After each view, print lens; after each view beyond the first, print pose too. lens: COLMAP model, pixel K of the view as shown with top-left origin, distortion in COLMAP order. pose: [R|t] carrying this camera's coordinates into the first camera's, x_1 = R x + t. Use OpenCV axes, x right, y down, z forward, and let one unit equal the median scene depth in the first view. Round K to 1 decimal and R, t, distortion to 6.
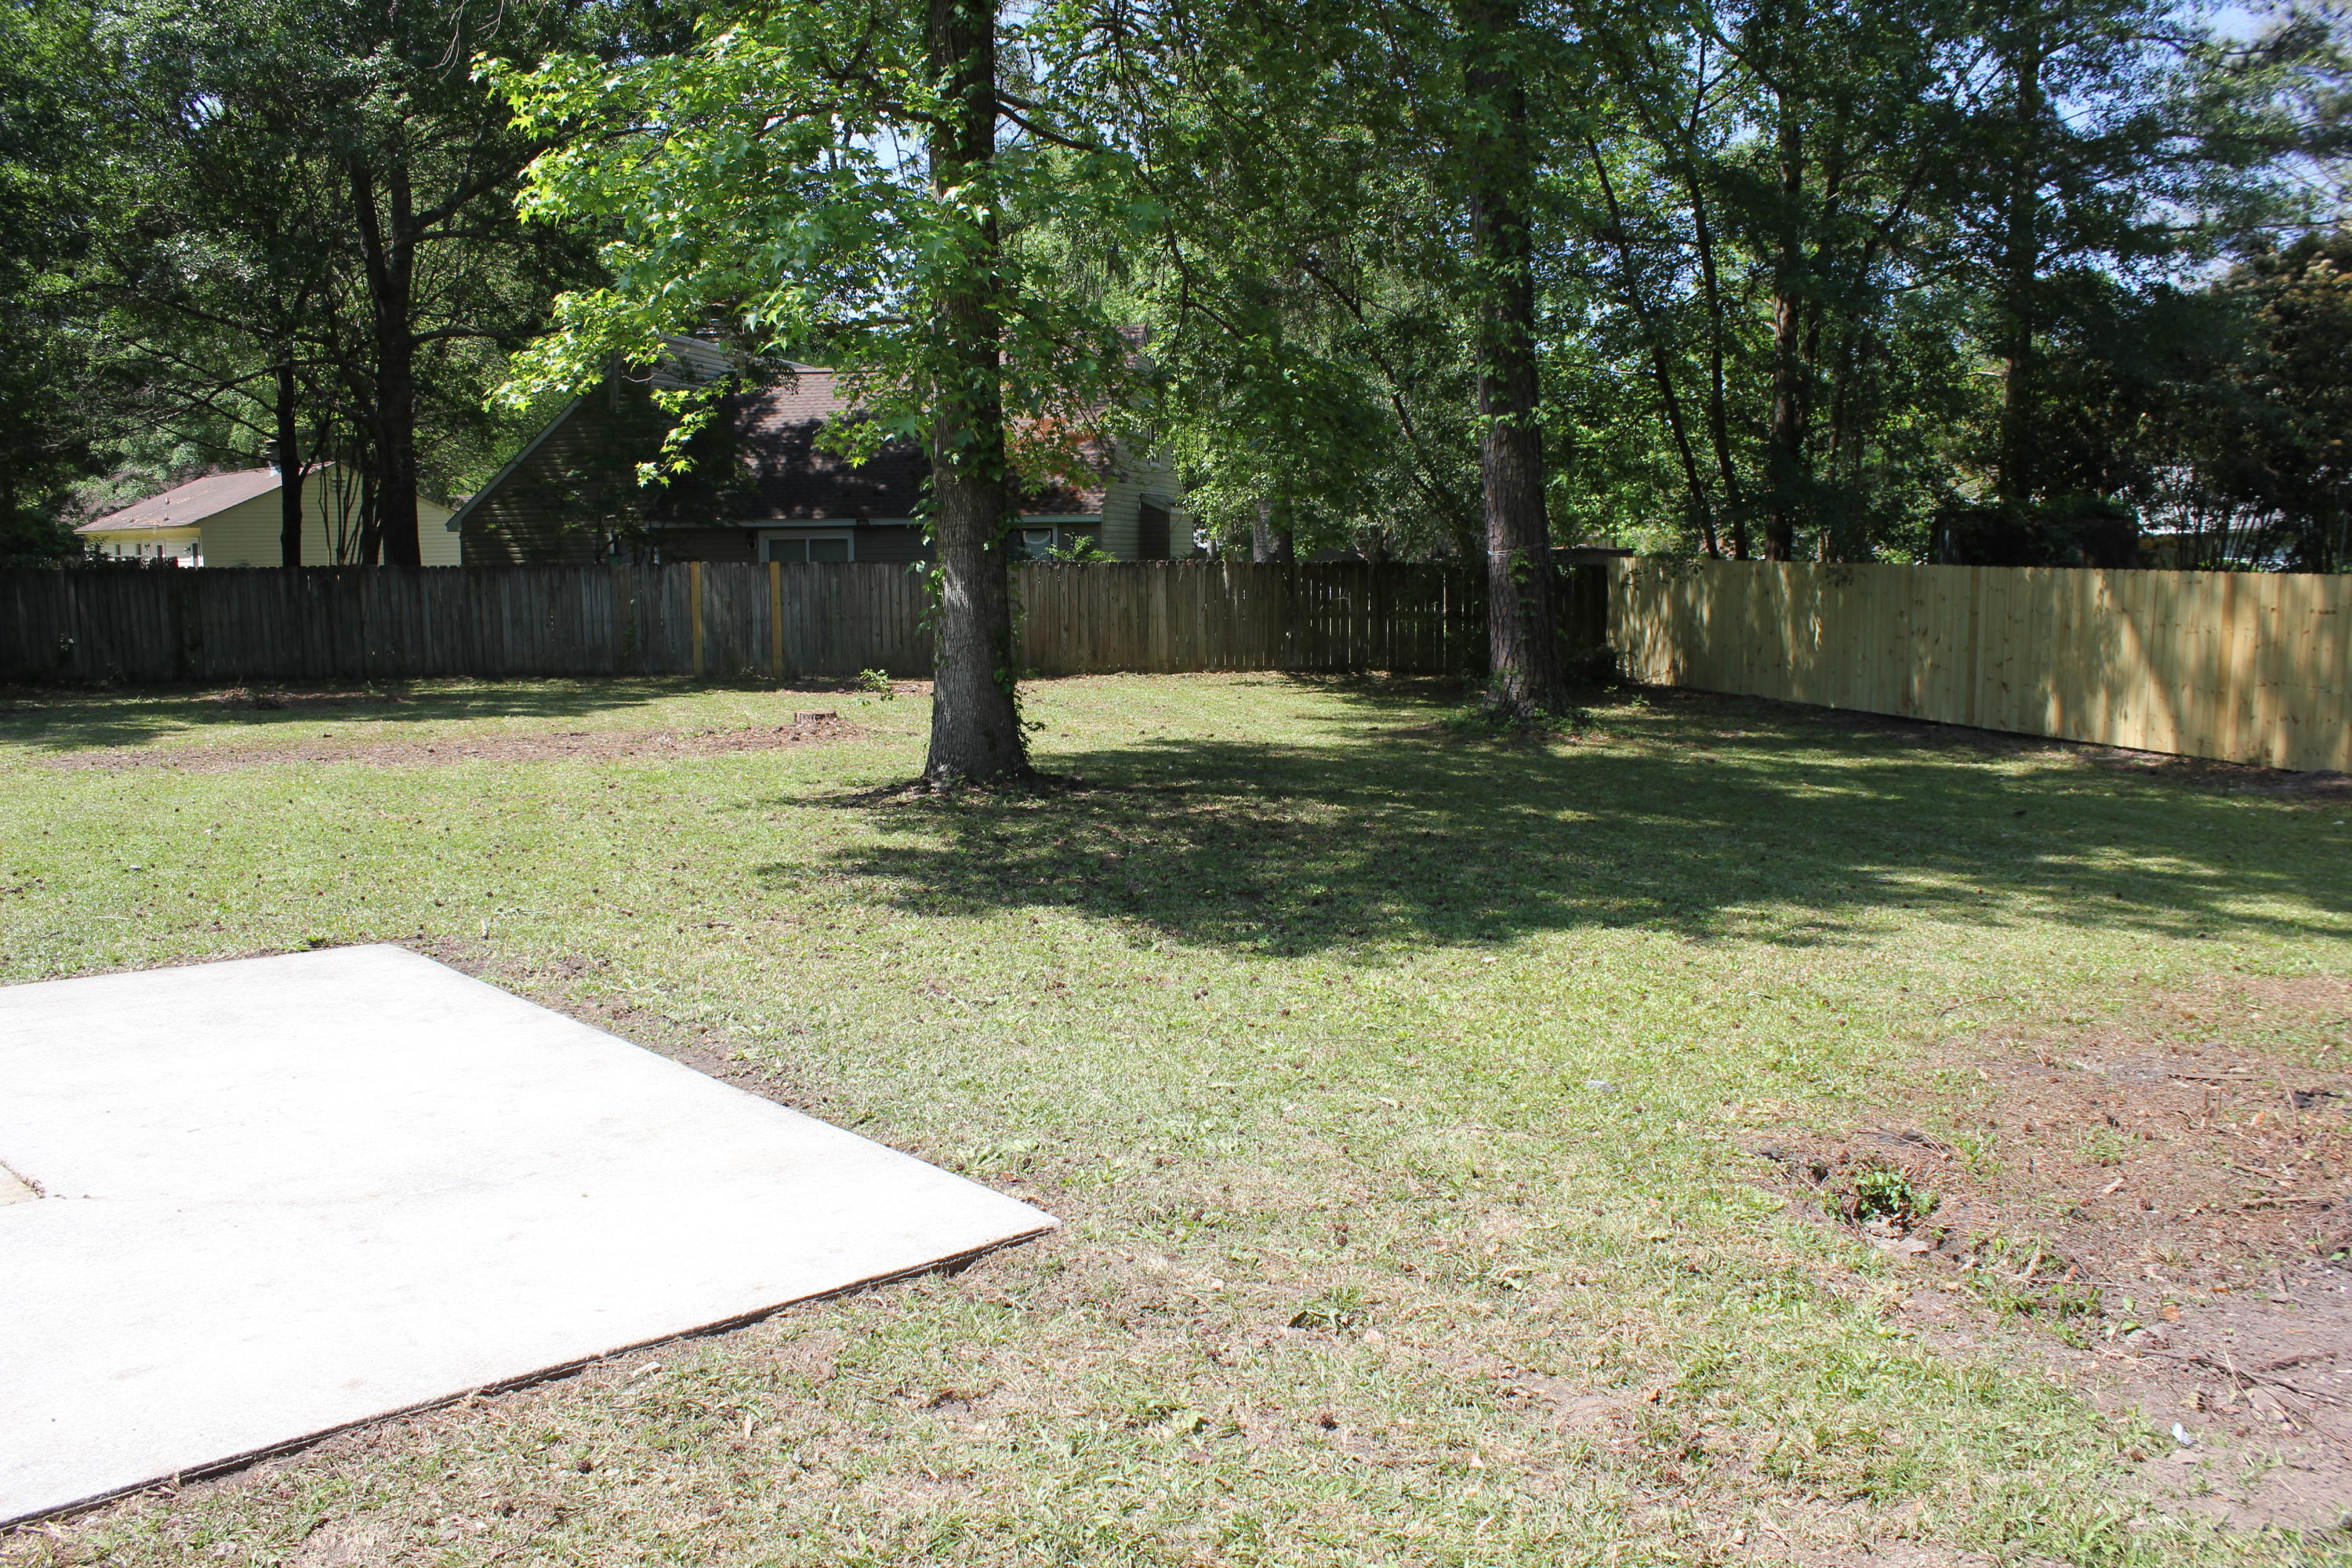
lens RADIAL K [[1939.3, 0, 1176.0], [0, 1939.3, 784.0], [0, 0, 1]] dist [-0.169519, 0.152304]
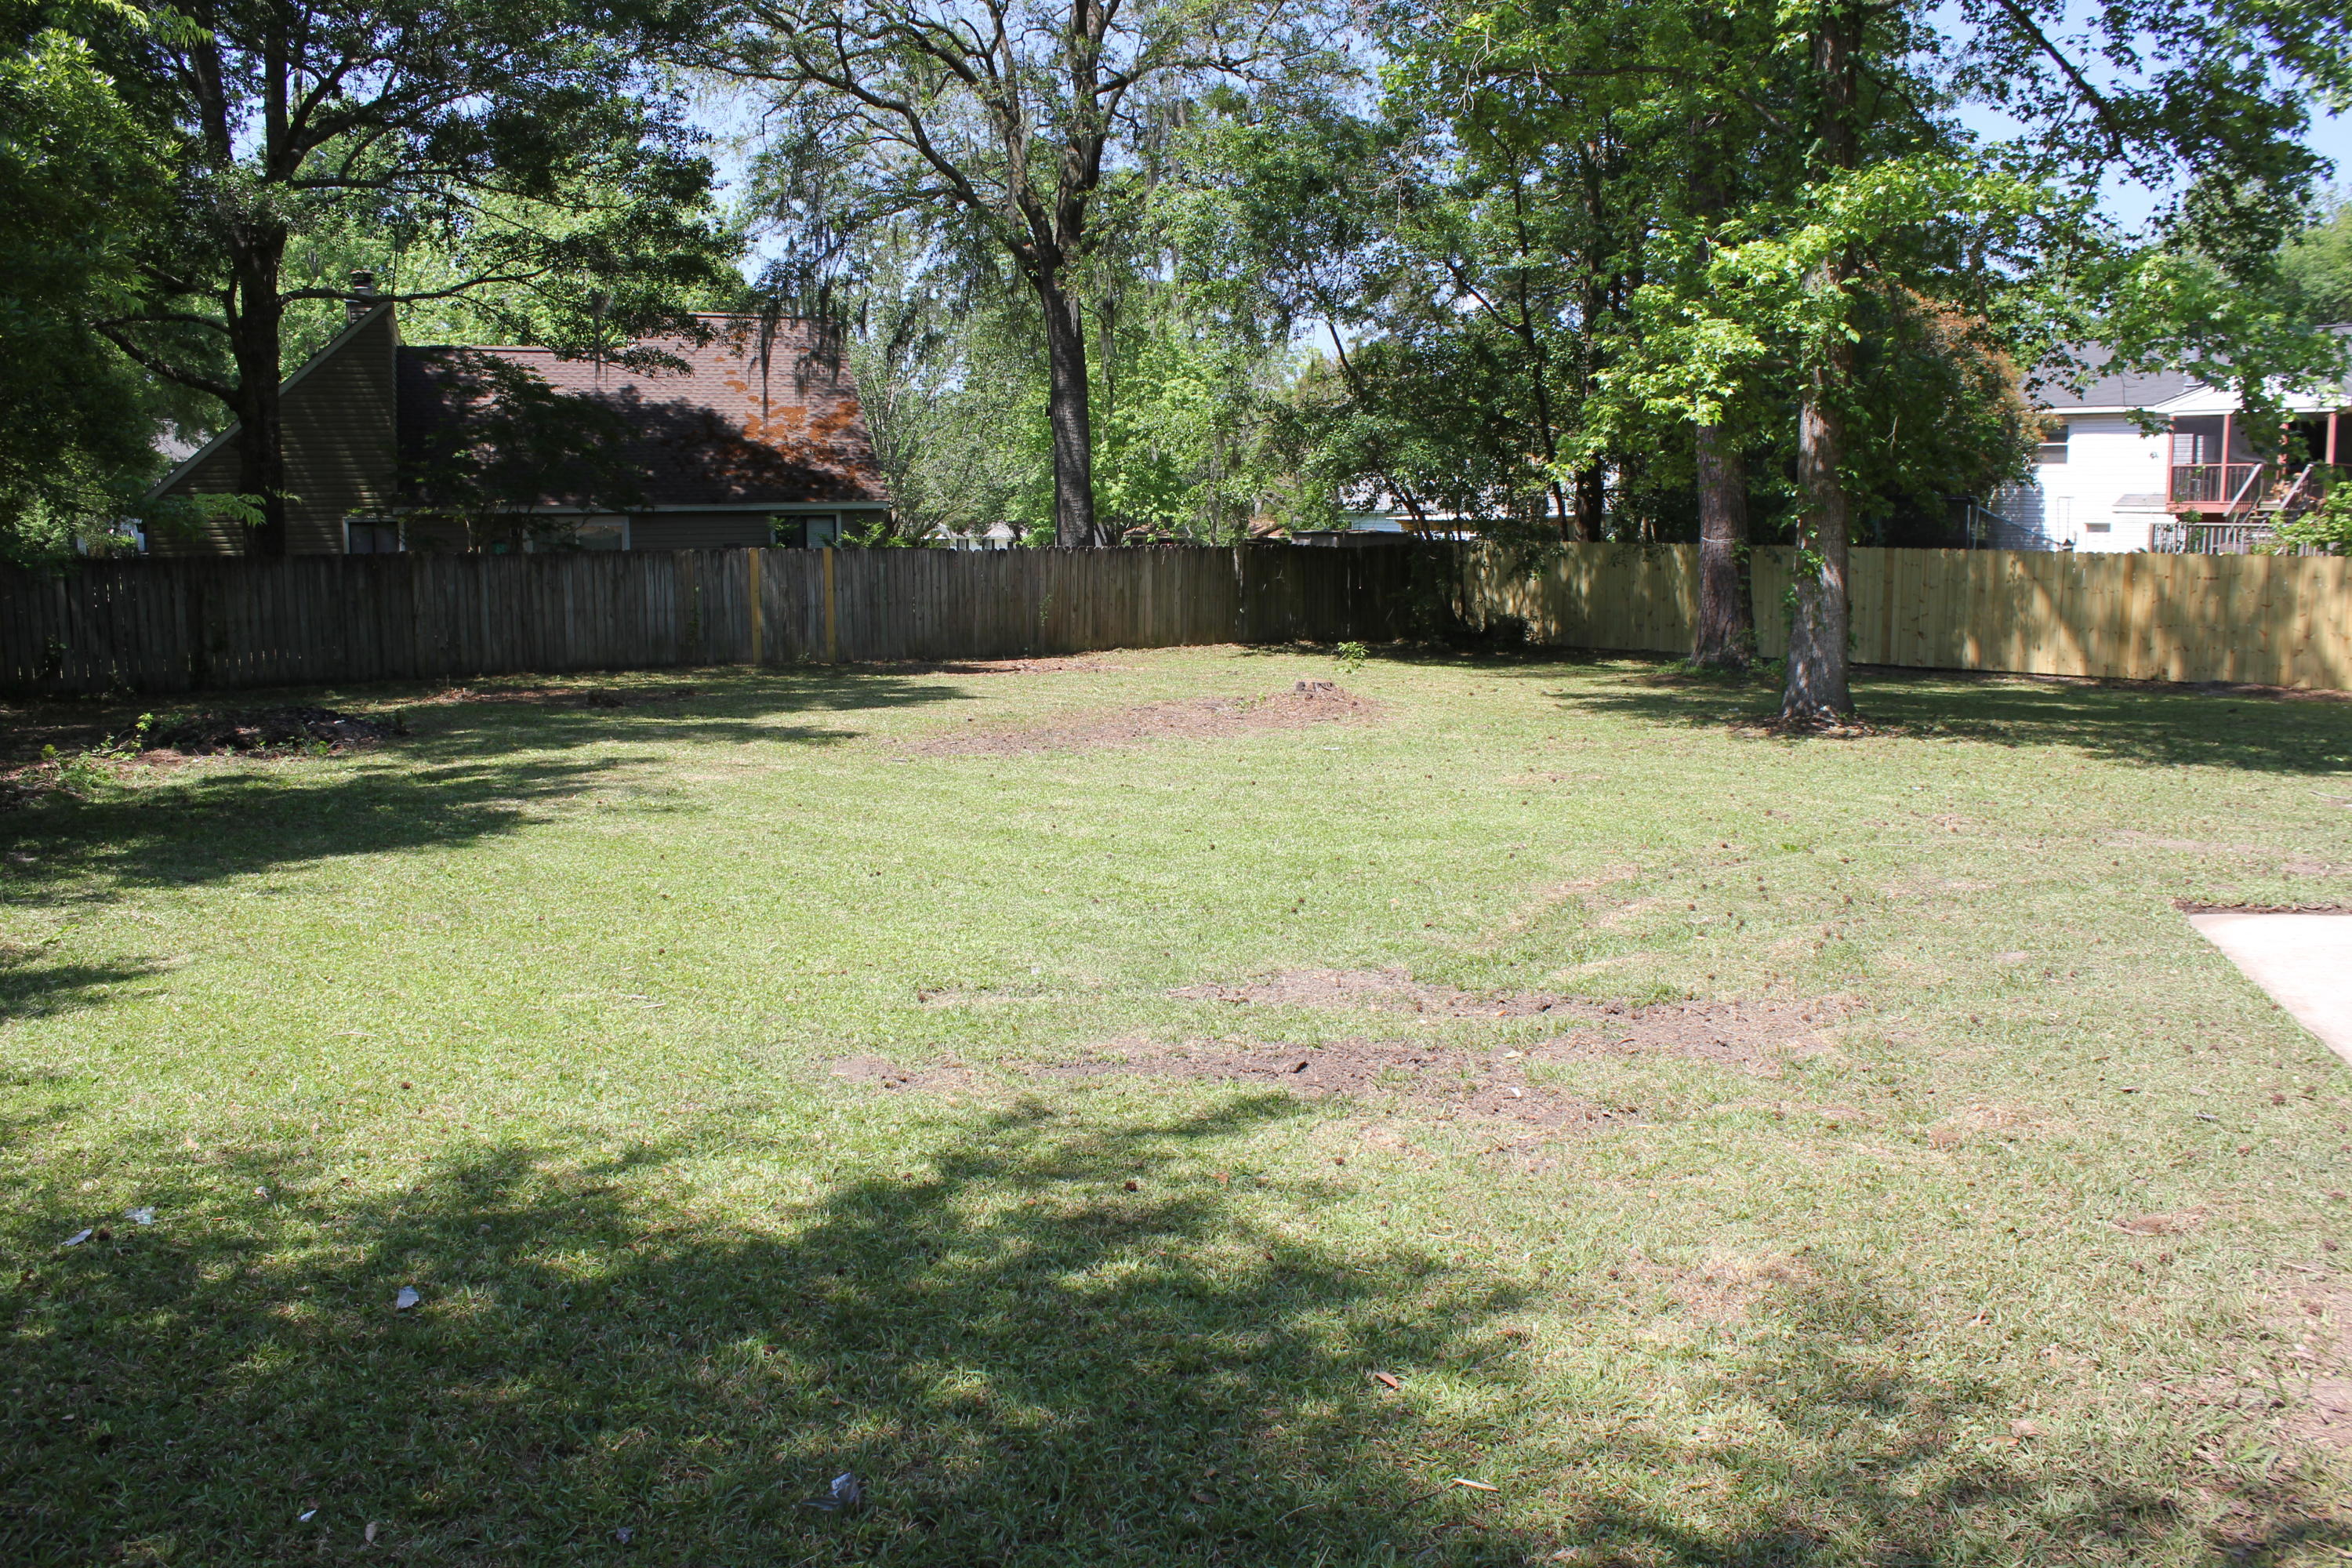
lens RADIAL K [[1939.3, 0, 1176.0], [0, 1939.3, 784.0], [0, 0, 1]] dist [-0.169519, 0.152304]
pose [[0.874086, -0.062980, 0.481671, -0.564114], [0.058320, 0.997993, 0.024658, -0.006976], [-0.482258, 0.006538, 0.876005, 0.031161]]
